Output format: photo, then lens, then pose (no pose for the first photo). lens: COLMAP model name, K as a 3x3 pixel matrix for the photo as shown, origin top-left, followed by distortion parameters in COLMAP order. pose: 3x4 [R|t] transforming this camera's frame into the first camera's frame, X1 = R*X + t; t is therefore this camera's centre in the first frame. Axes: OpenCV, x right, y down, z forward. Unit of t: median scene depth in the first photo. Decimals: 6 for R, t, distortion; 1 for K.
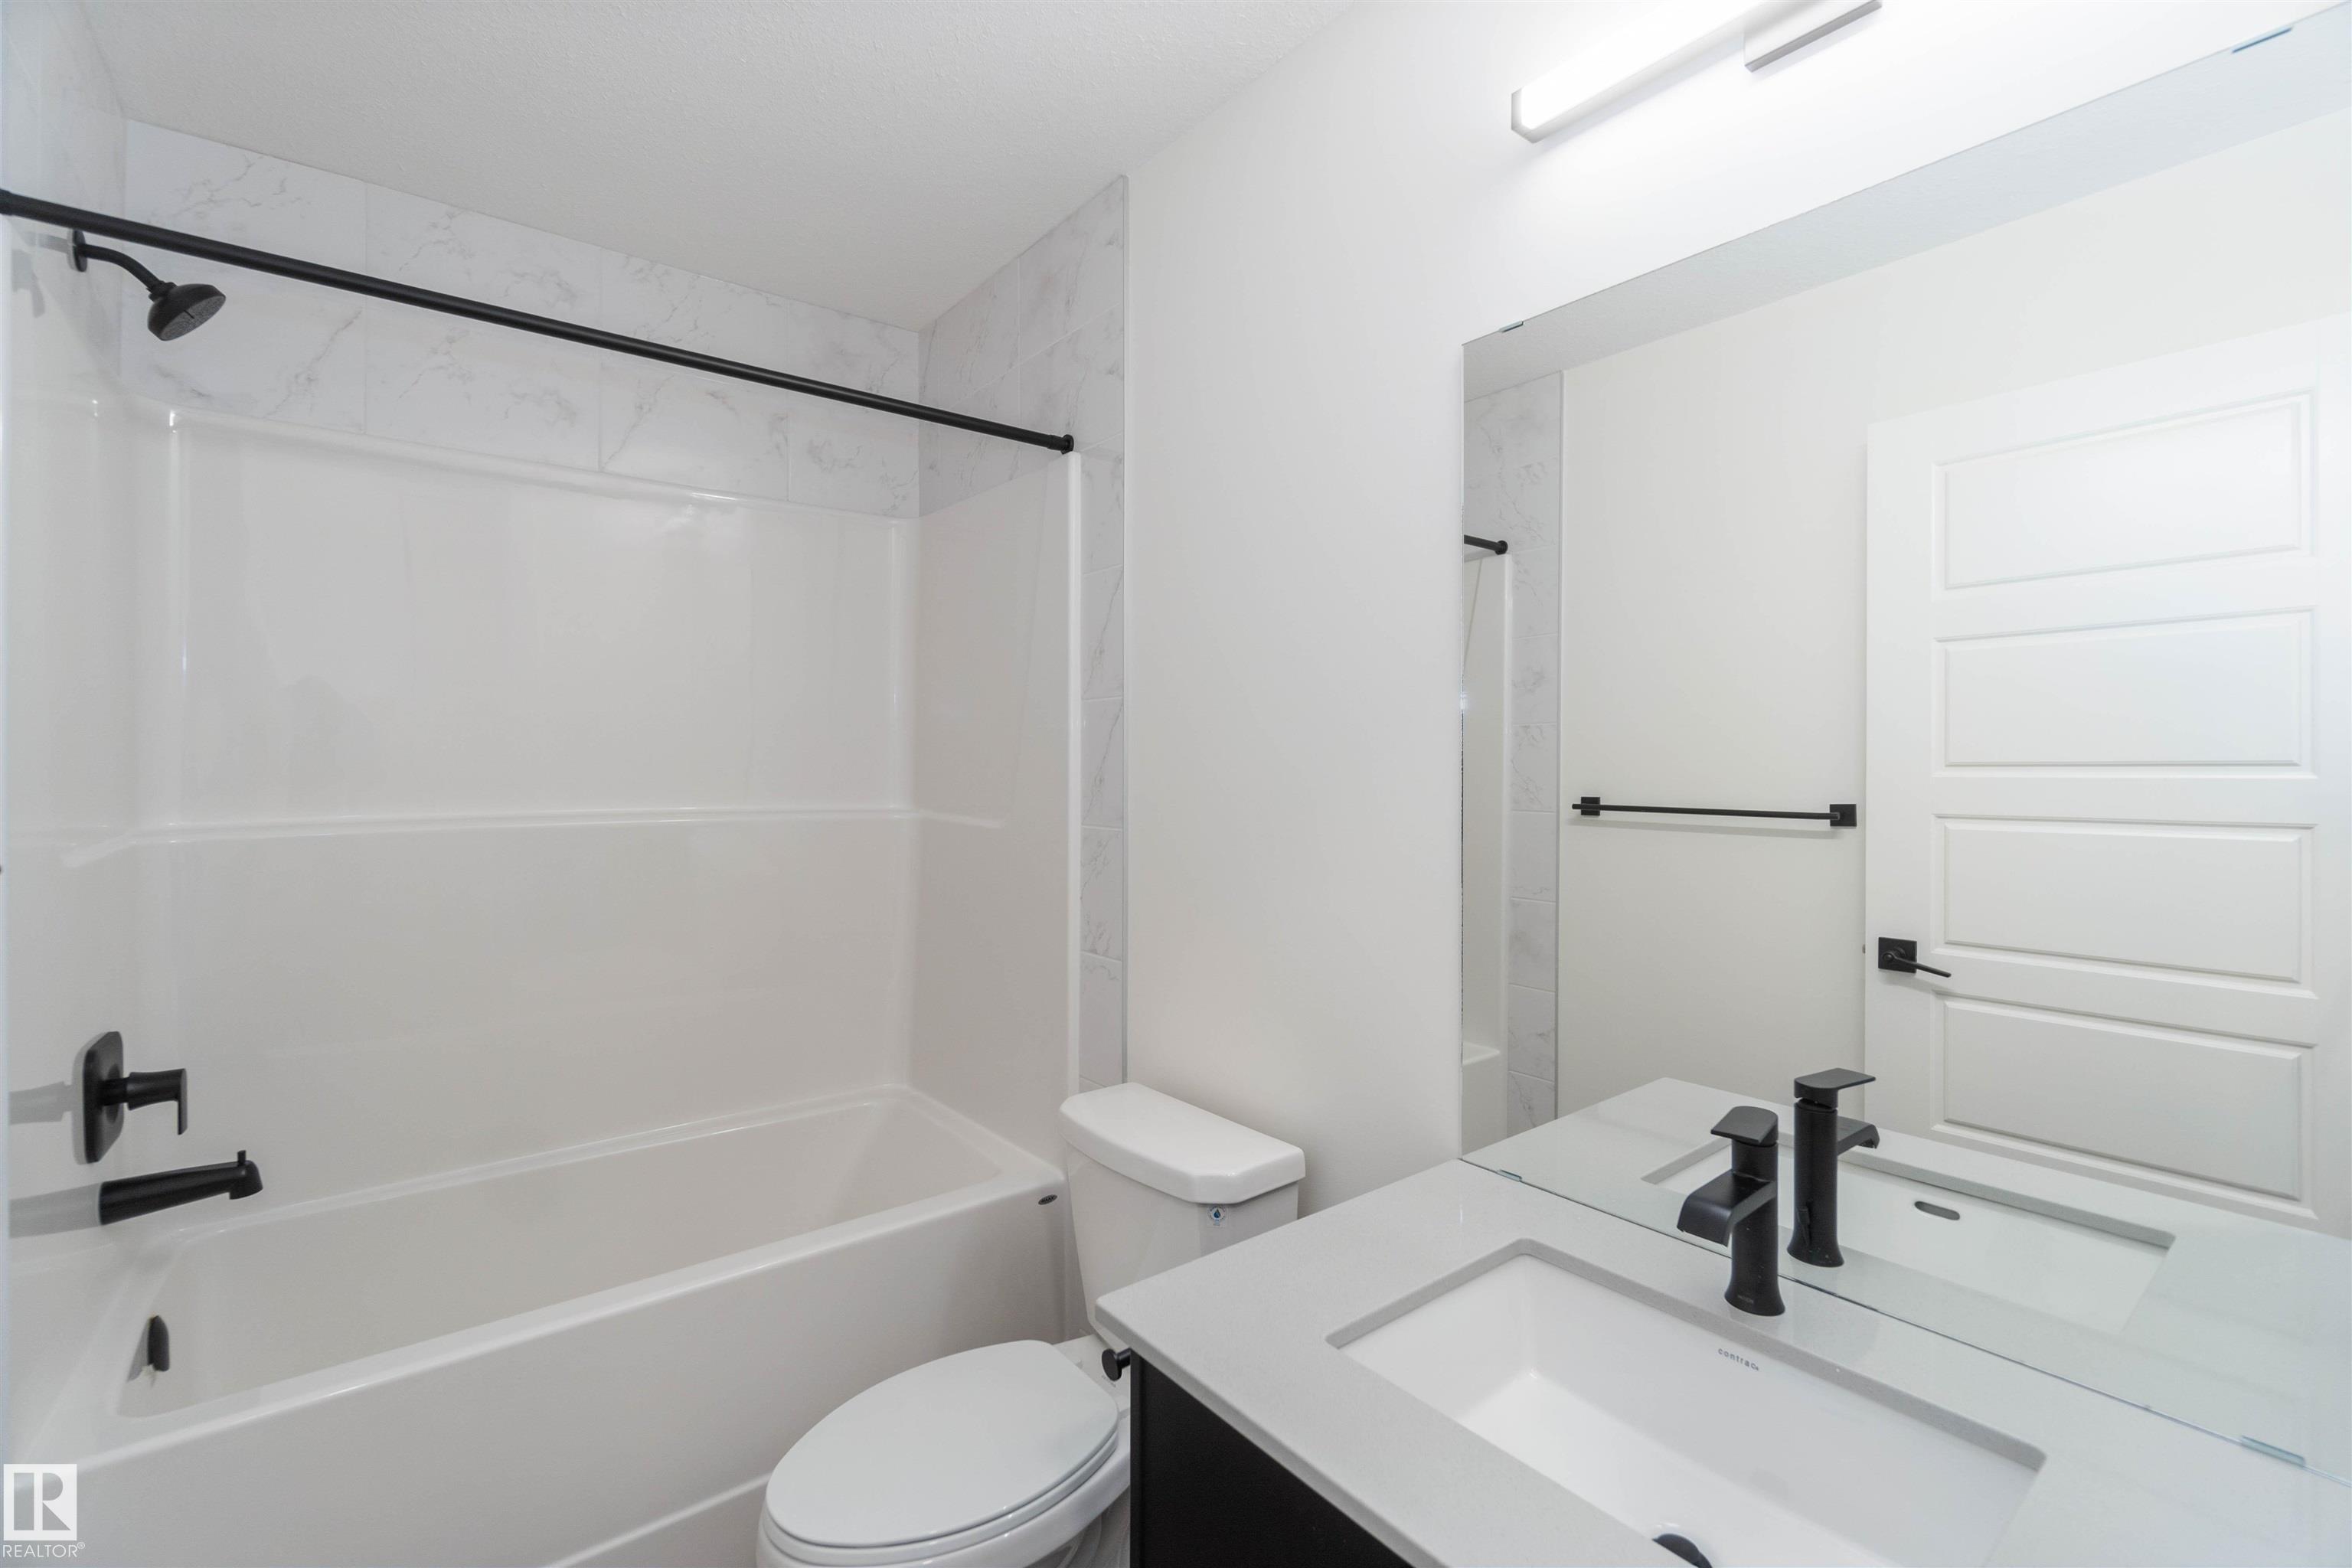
lens RADIAL K [[1033.1, 0, 1171.5], [0, 1033.1, 776.6], [0, 0, 1]] dist [-0.001742, 0.001334]
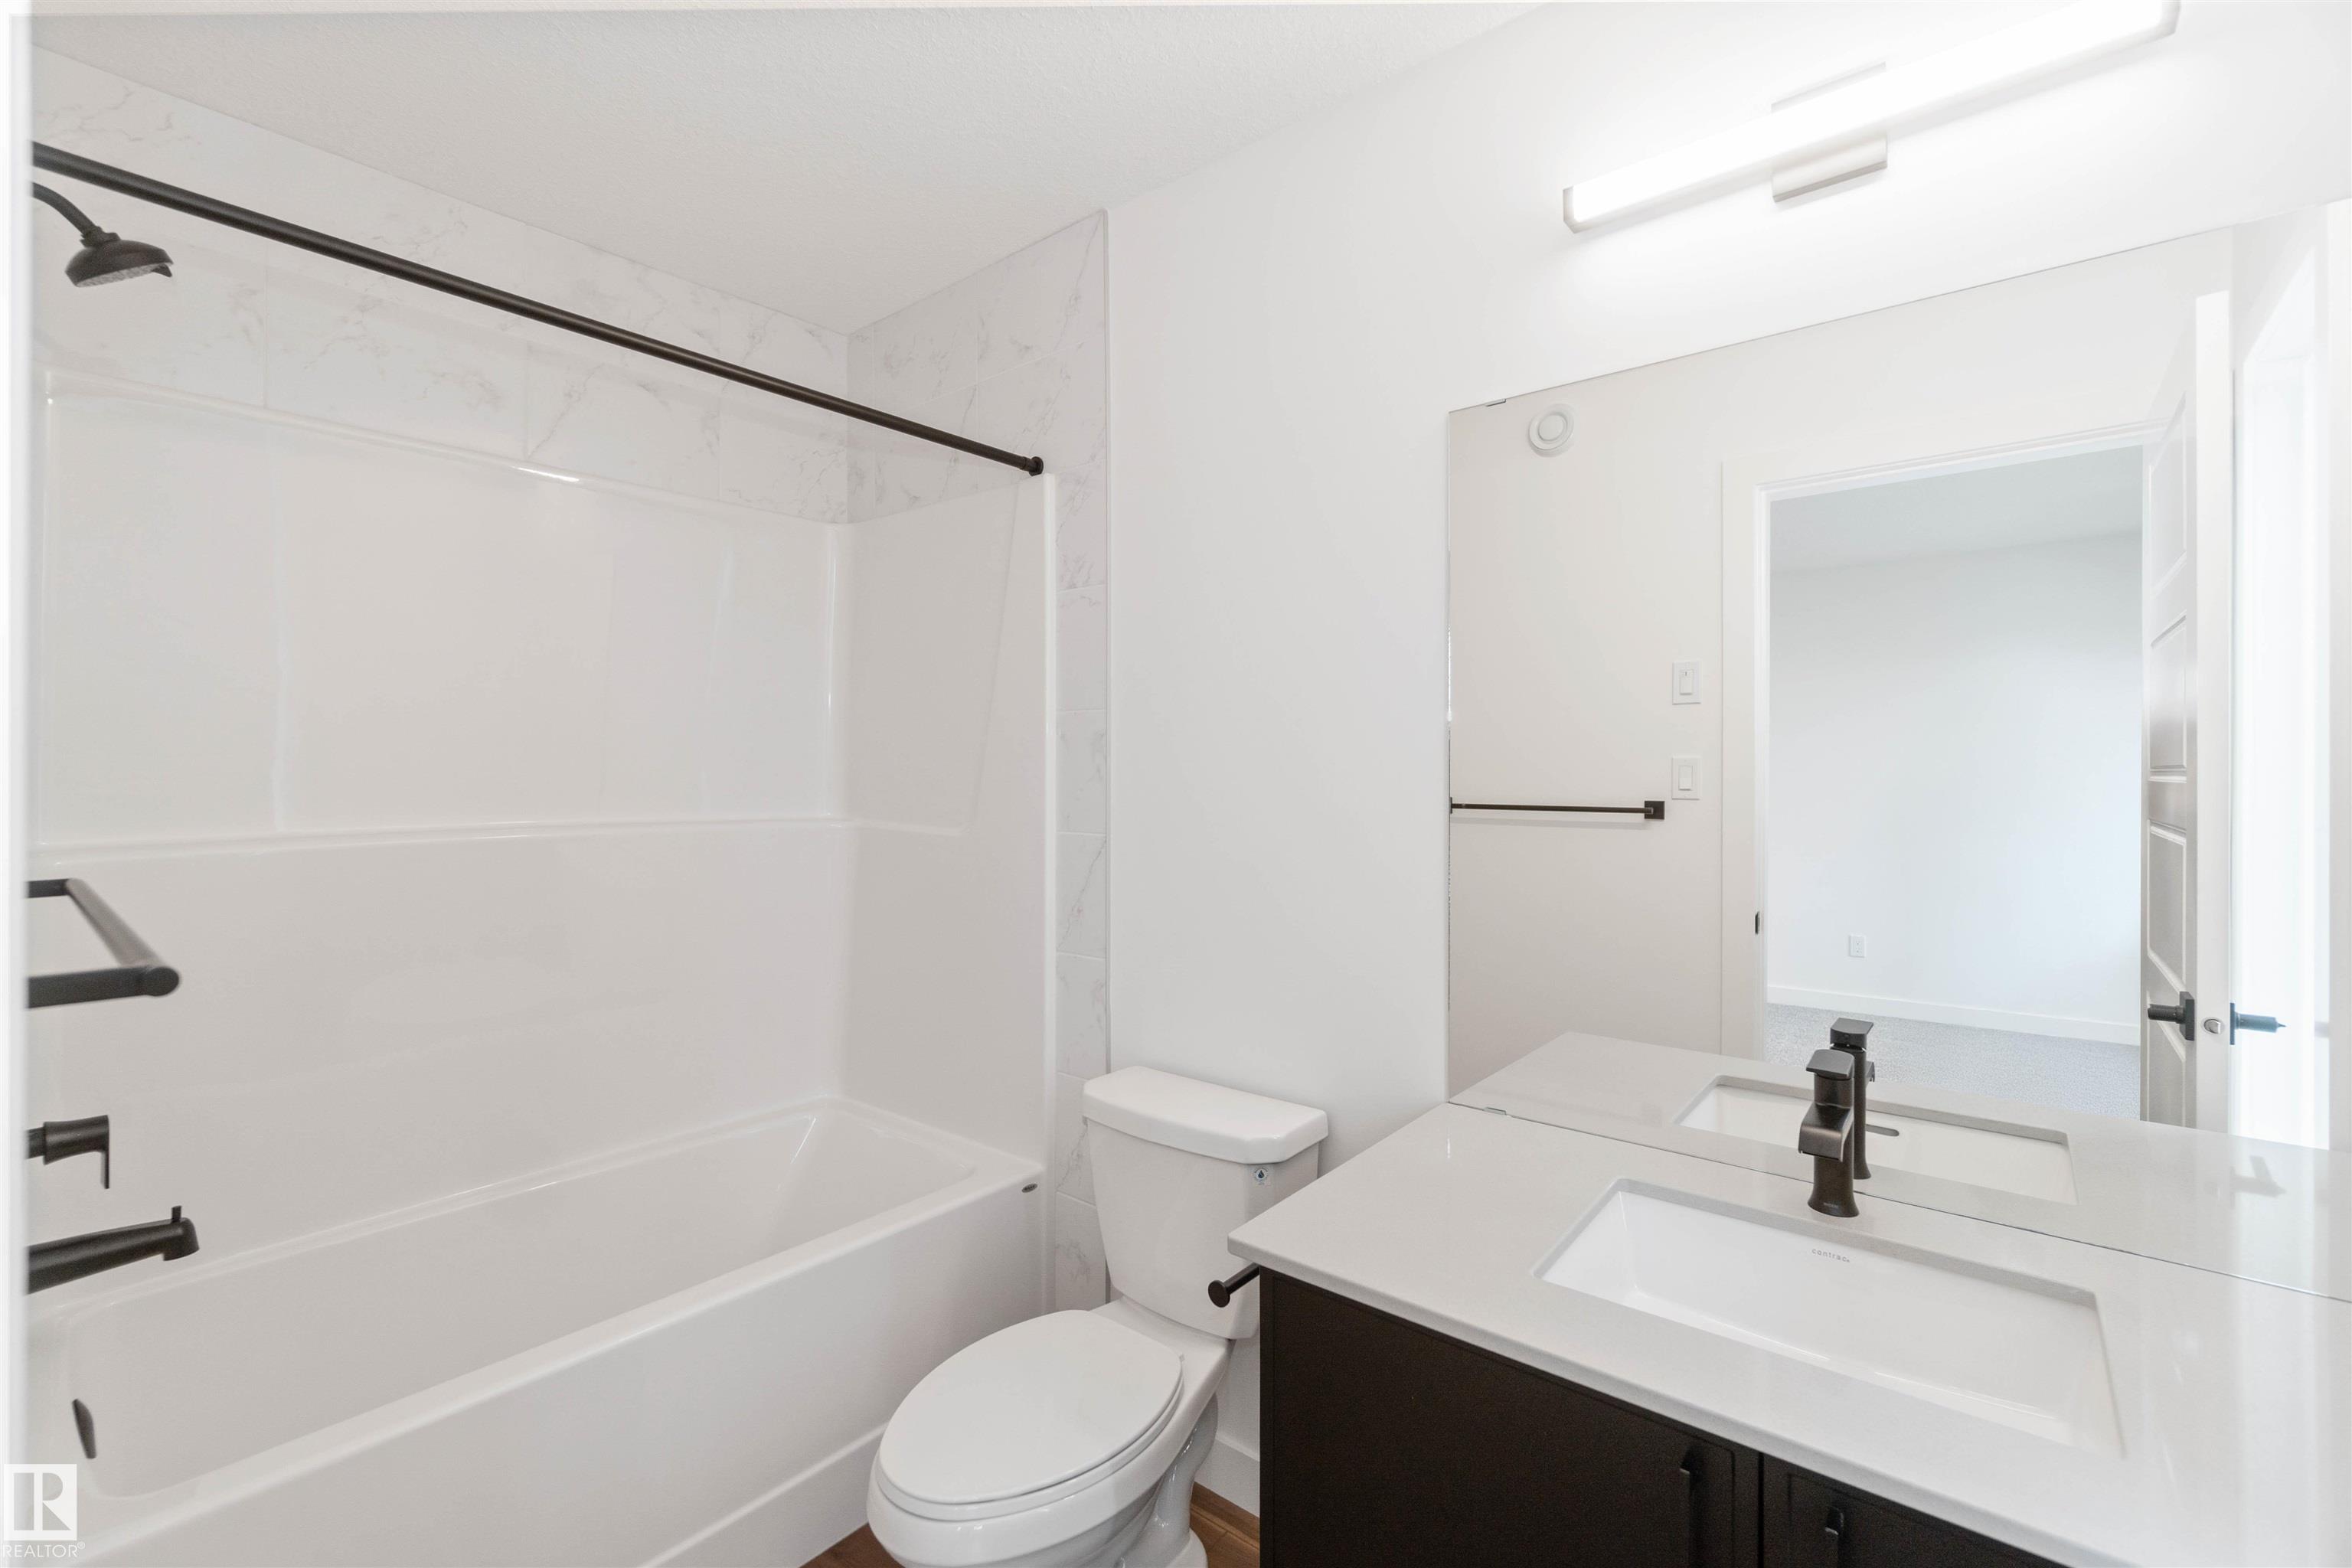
lens RADIAL K [[1021.4, 0, 1145.5], [0, 1021.4, 791.3], [0, 0, 1]] dist [-0.000723, -0.000450]
pose [[0.979098, -0.011967, 0.203036, -0.255175], [0.011654, 0.999928, 0.002737, 0.011537], [-0.203054, -0.000313, 0.979168, -0.030578]]
